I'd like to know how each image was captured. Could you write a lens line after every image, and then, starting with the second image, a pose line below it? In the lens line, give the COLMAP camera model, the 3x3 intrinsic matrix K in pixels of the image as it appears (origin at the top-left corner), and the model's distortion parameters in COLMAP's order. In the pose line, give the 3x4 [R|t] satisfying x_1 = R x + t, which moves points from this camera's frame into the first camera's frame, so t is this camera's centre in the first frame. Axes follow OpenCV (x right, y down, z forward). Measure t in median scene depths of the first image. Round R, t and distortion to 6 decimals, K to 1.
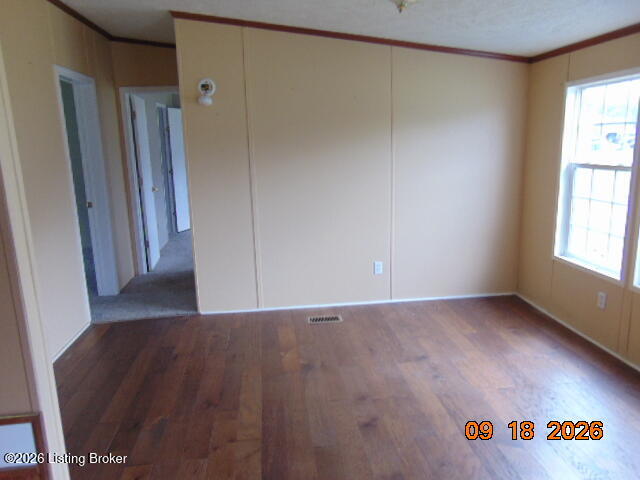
lens RADIAL K [[478.4, 0, 321.9], [0, 478.4, 242.7], [0, 0, 1]] dist [-0.015816, 0.033284]
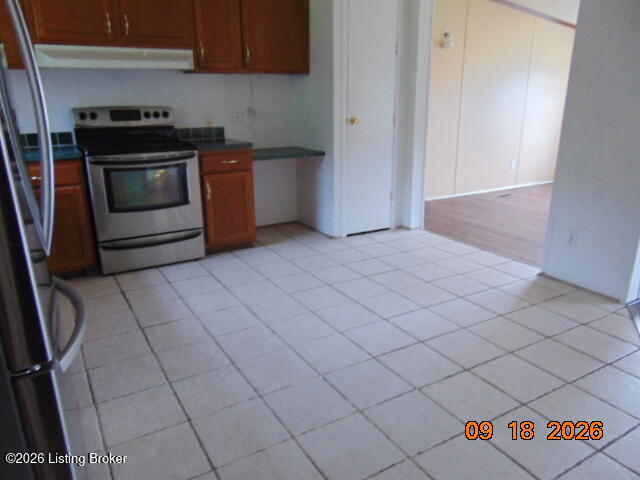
lens RADIAL K [[478.4, 0, 320.9], [0, 478.4, 243.7], [0, 0, 1]] dist [-0.015816, 0.033284]
pose [[0.914461, -0.101141, 0.391832, -1.173282], [0.070134, 0.993222, 0.092693, 0.130330], [-0.398551, -0.057284, 0.915355, -0.181866]]
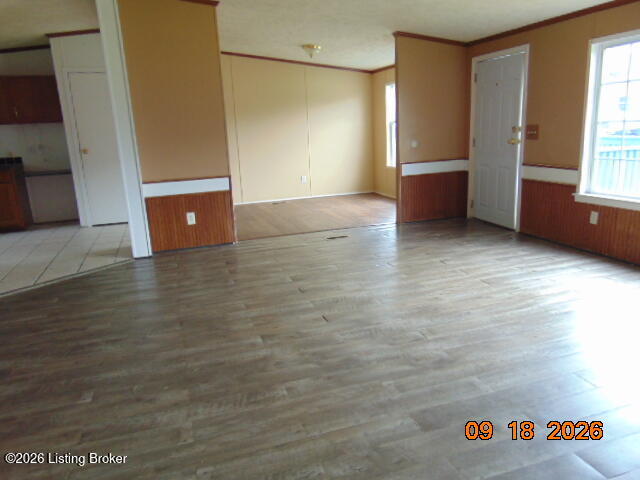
lens RADIAL K [[478.4, 0, 328.2], [0, 478.4, 234.9], [0, 0, 1]] dist [-0.015816, 0.033284]
pose [[0.977430, -0.066533, 0.200510, -0.208523], [0.065165, 0.997784, 0.013424, 0.282304], [-0.200959, -0.000055, 0.979600, -0.998649]]
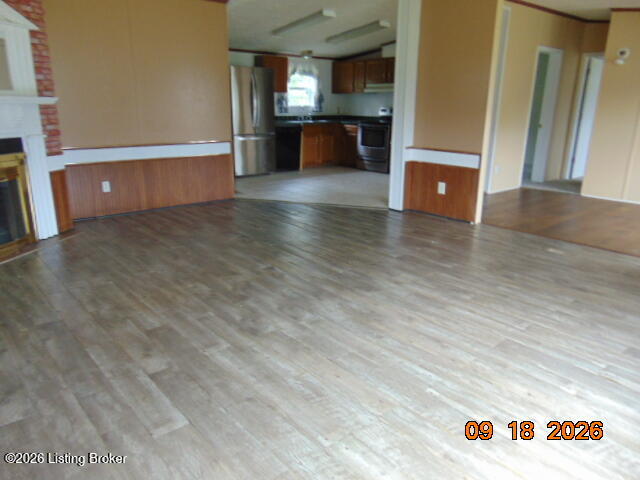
lens RADIAL K [[478.4, 0, 320.1], [0, 478.4, 243.7], [0, 0, 1]] dist [-0.015816, 0.033284]
pose [[0.563815, 0.264050, -0.782553, 0.611880], [-0.200592, 0.962924, 0.180389, 0.206895], [0.801171, 0.055268, 0.595878, -0.744880]]
